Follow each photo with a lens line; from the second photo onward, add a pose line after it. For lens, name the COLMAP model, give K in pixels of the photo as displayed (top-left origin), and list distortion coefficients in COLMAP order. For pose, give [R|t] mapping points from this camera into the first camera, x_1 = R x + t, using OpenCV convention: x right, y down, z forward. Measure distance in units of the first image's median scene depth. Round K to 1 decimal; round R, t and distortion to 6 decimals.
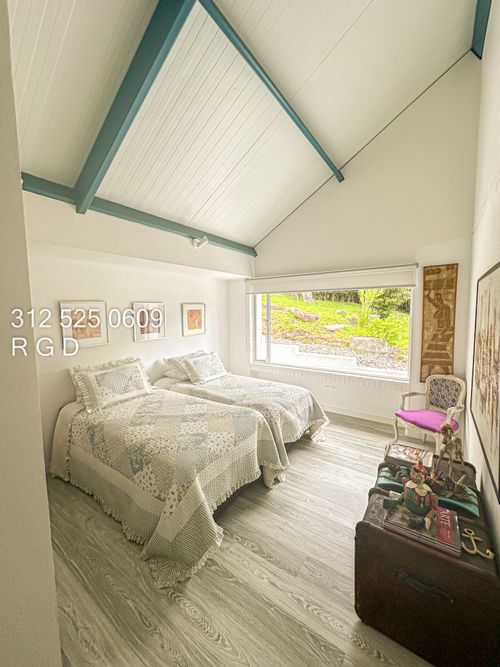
lens RADIAL K [[266.3, 0, 251.4], [0, 266.3, 331.5], [0, 0, 1]] dist [-0.004729, 0.000938]
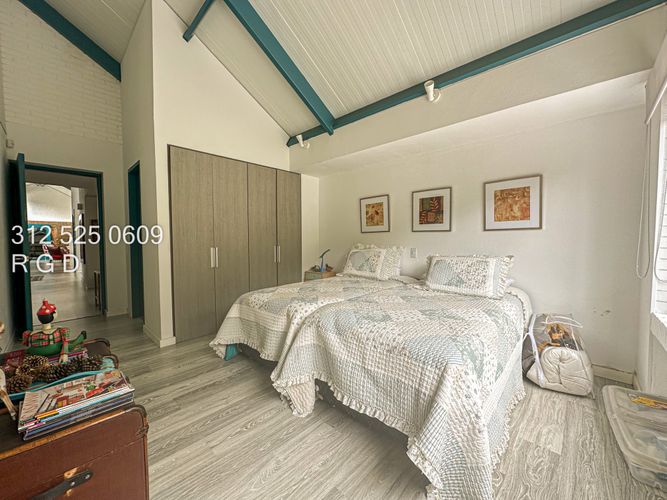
lens RADIAL K [[266.3, 0, 334.6], [0, 266.3, 248.1], [0, 0, 1]] dist [-0.004729, 0.000938]
pose [[-0.143917, 0.050773, -0.988286, 0.475688], [-0.072951, 0.995421, 0.061762, 0.047836], [0.986897, 0.080986, -0.139554, 0.718302]]
